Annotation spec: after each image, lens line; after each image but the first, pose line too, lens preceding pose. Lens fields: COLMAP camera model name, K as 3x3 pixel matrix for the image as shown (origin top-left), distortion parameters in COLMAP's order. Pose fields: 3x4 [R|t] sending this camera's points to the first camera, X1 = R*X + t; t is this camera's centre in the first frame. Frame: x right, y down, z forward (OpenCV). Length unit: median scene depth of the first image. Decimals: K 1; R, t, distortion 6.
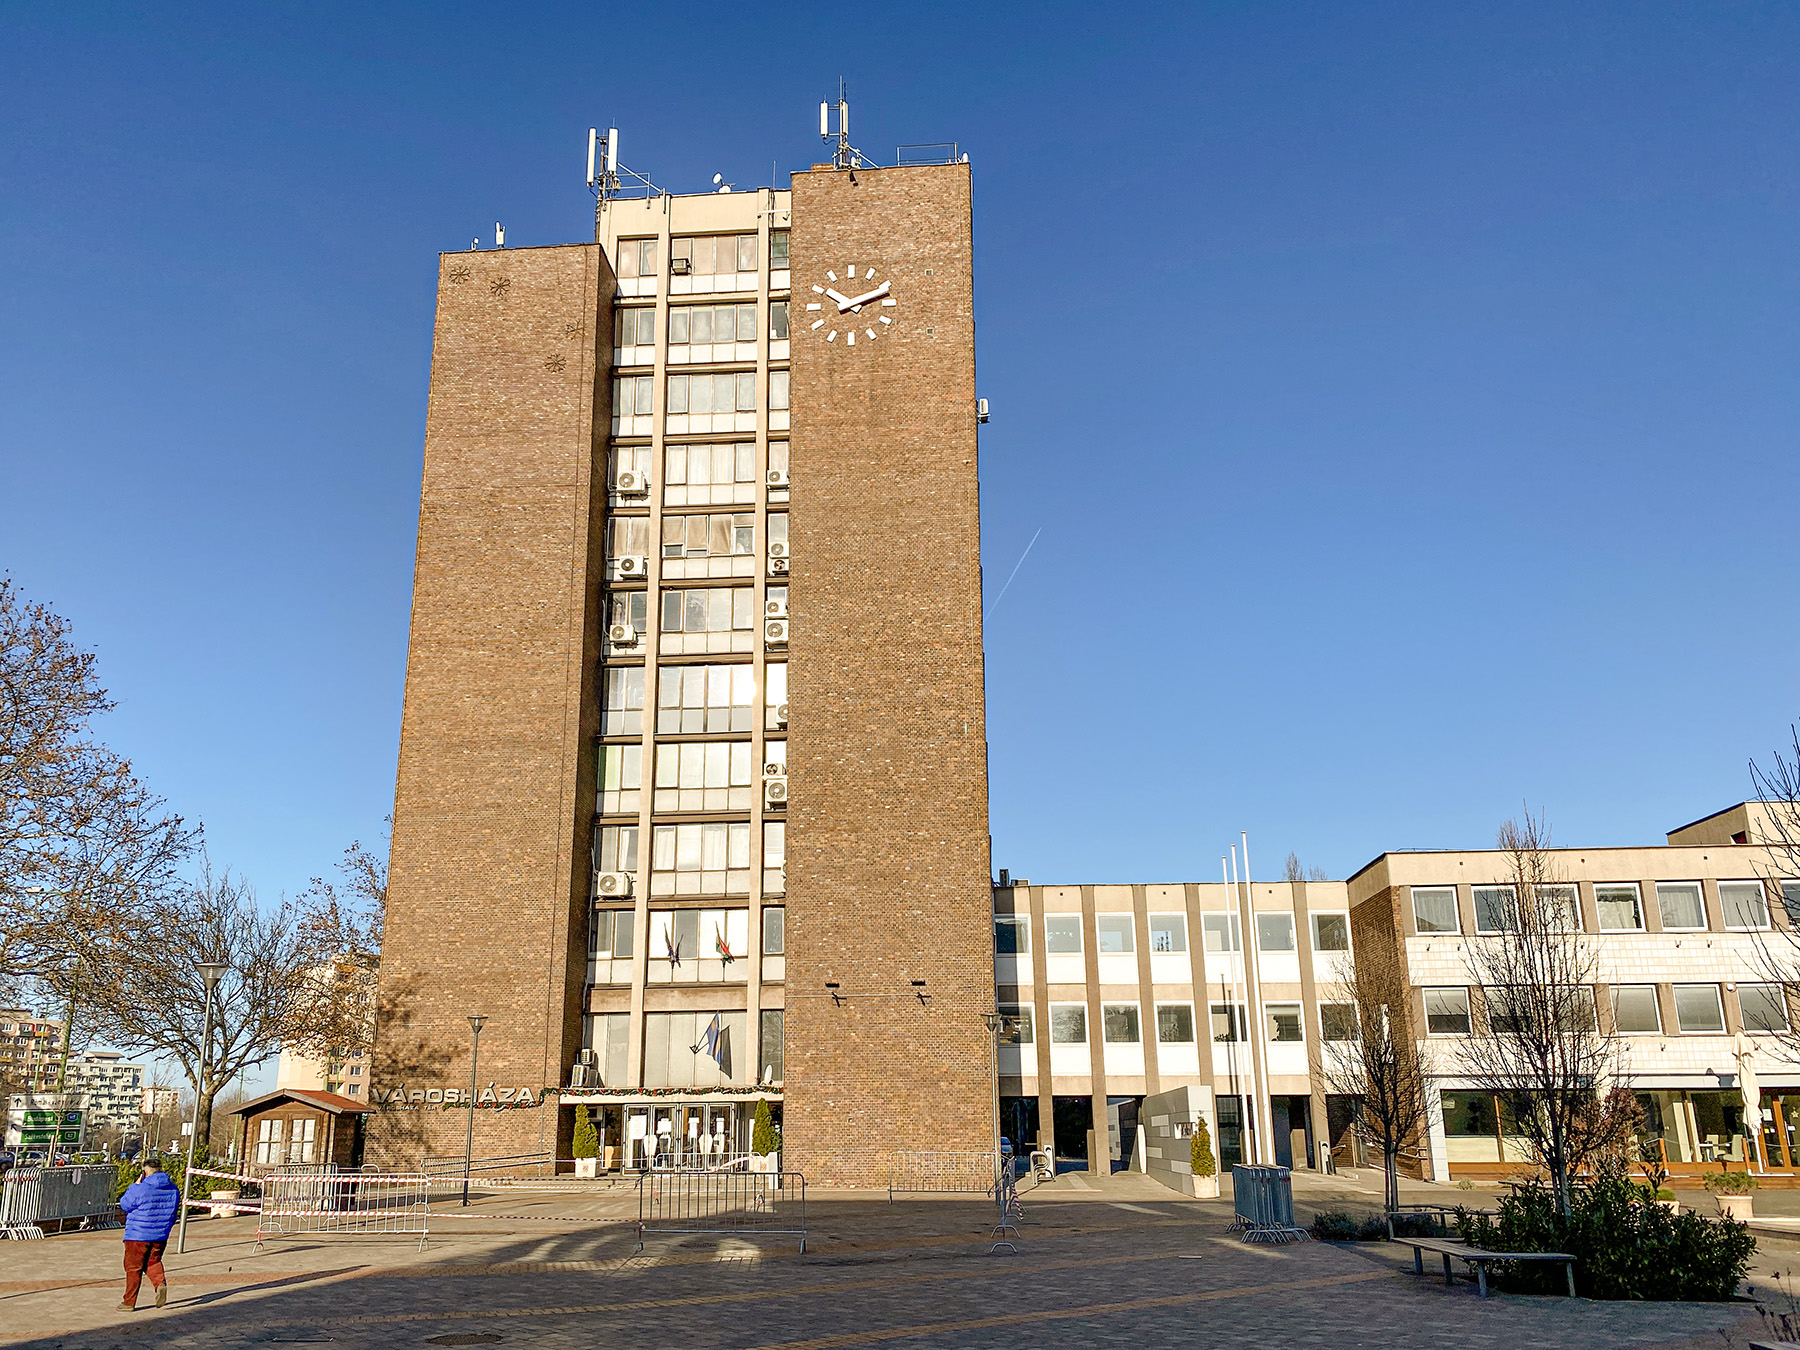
lens RADIAL K [[1504.3, 0, 842.3], [0, 1504.3, 676.7], [0, 0, 1]] dist [0.027335, -0.001367]
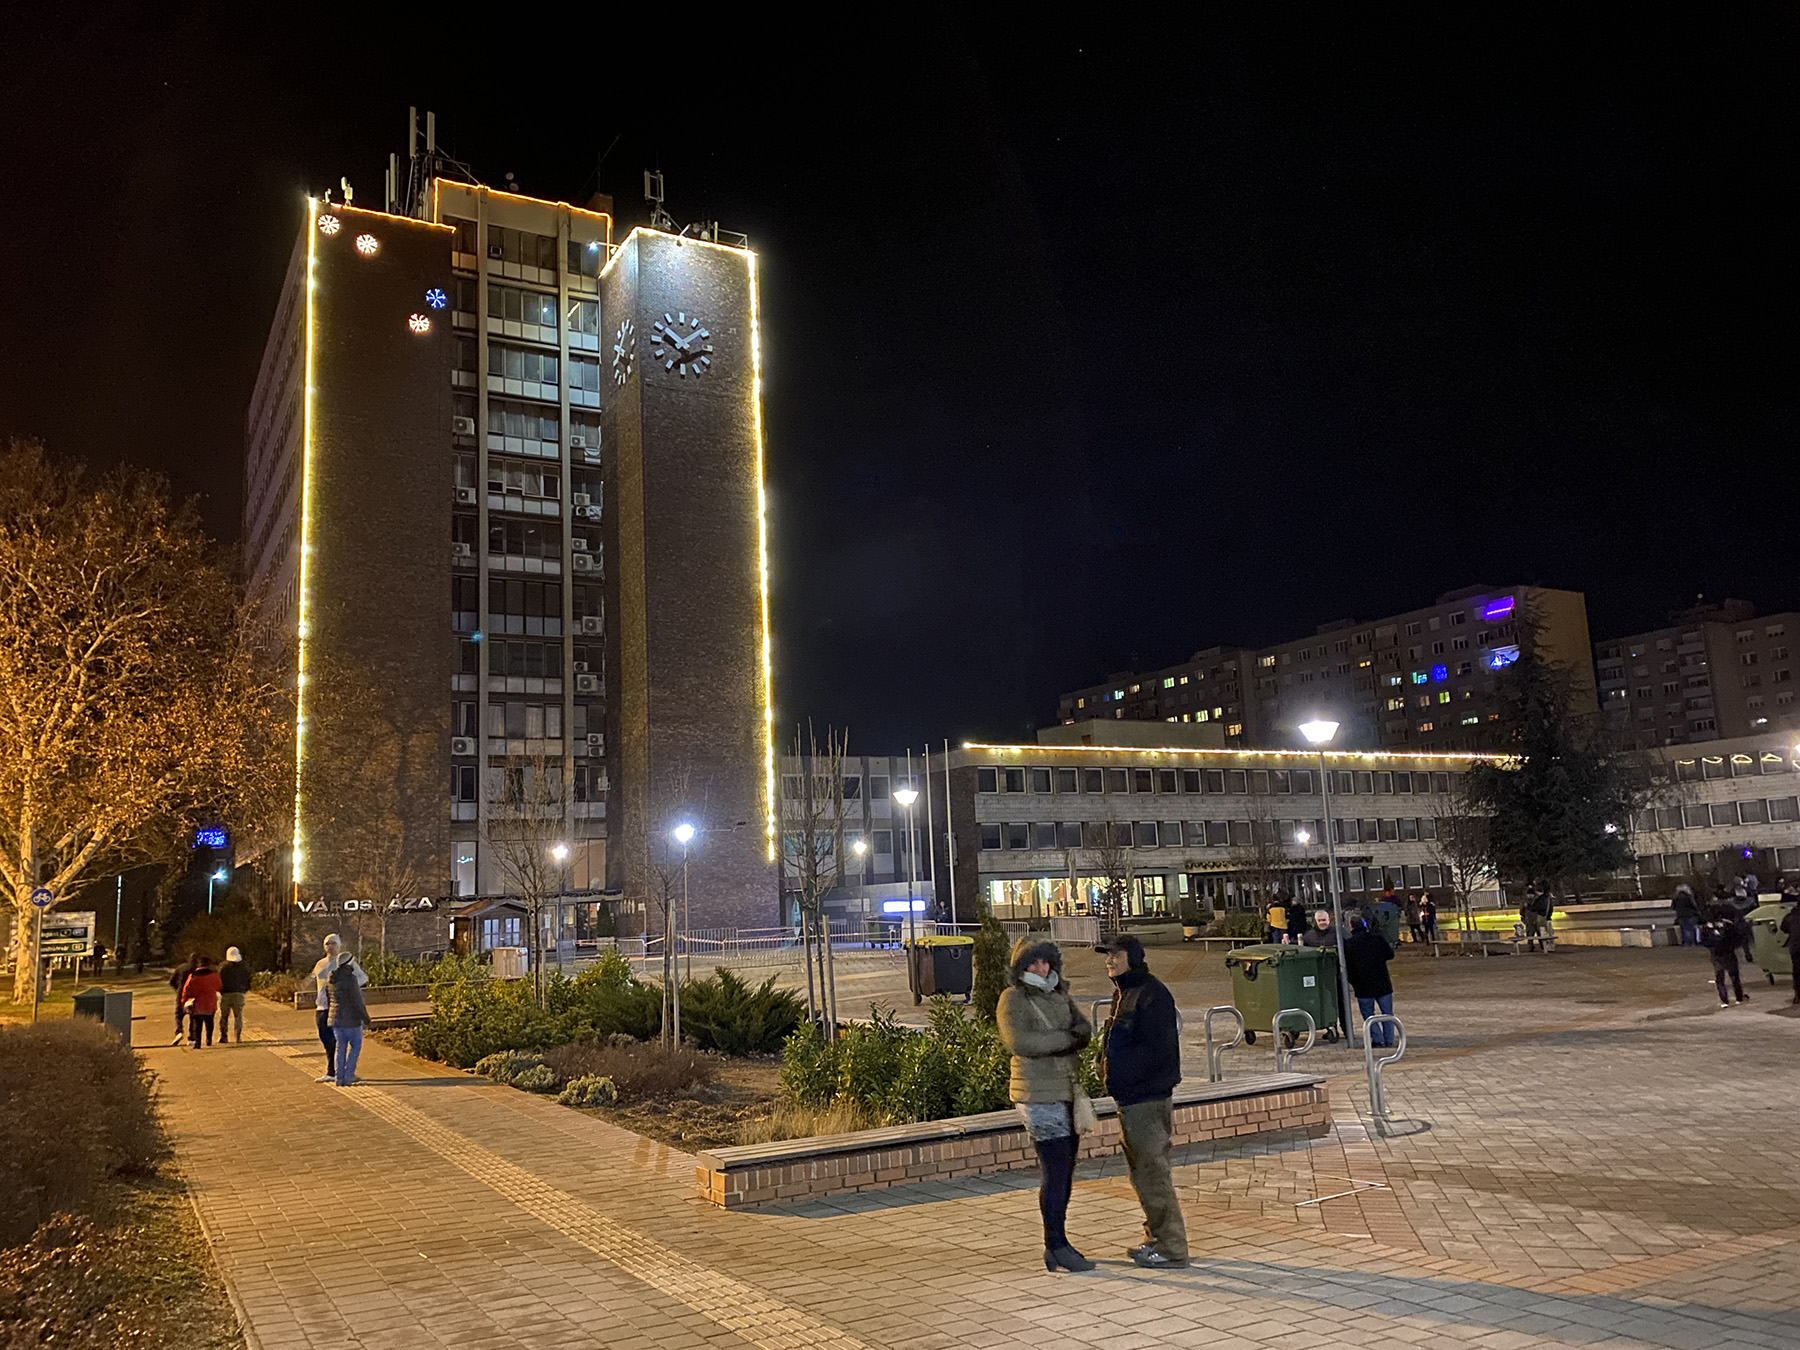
lens RADIAL K [[1406.3, 0, 900.0], [0, 1406.3, 675.0], [0, 0, 1]] dist [0.081783, -0.070120]
pose [[0.828807, 0.057602, 0.556562, -0.541707], [-0.123674, 0.988944, 0.081819, -0.075454], [-0.545696, -0.136644, 0.826768, -0.236963]]
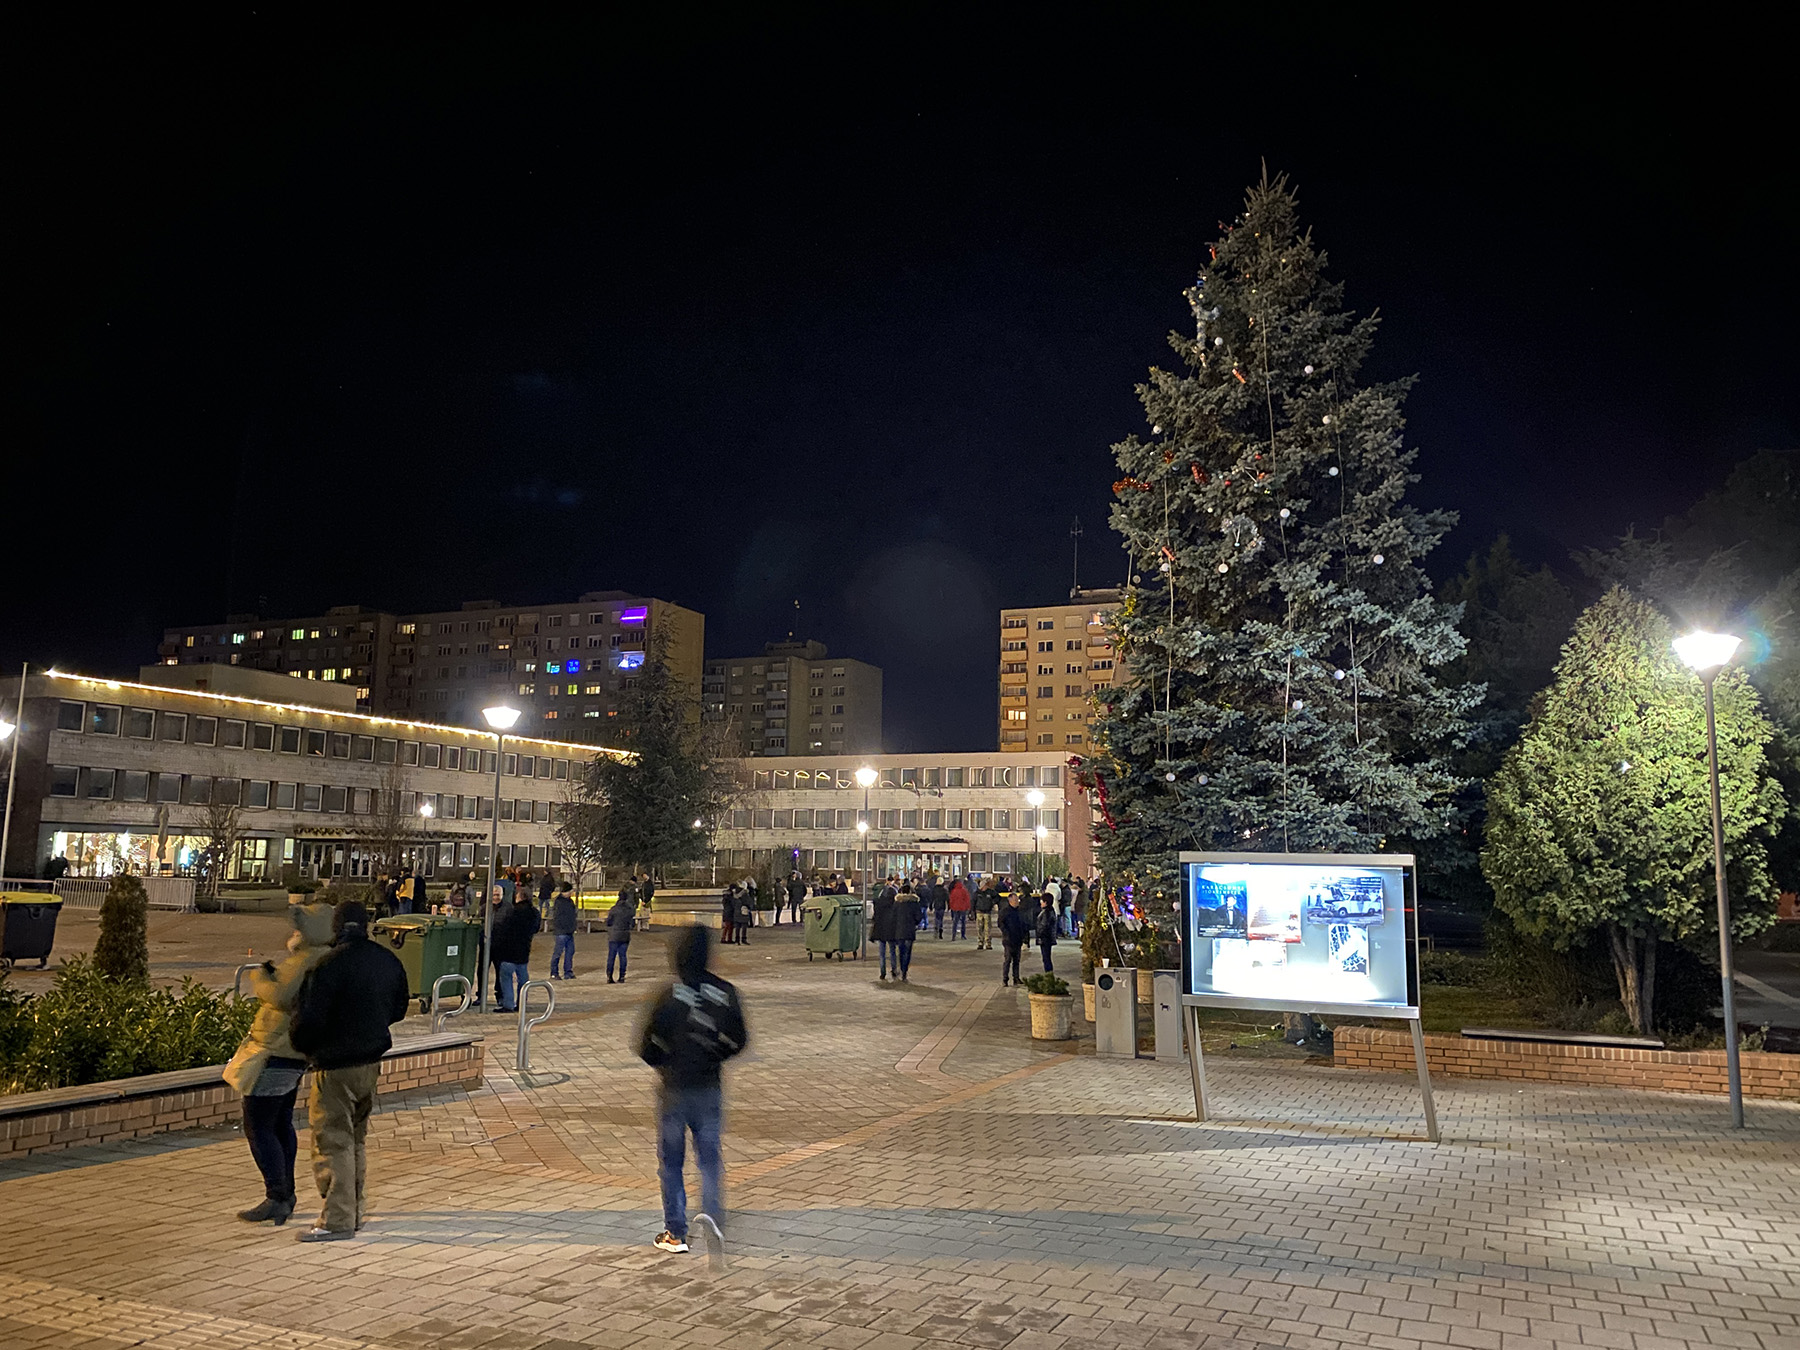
lens RADIAL K [[1406.3, 0, 900.0], [0, 1406.3, 675.0], [0, 0, 1]] dist [0.081783, -0.070120]
pose [[0.356856, 0.140870, 0.923477, -0.576092], [-0.296707, 0.954467, -0.030942, -0.075738], [-0.885787, -0.262960, 0.382404, -0.237581]]
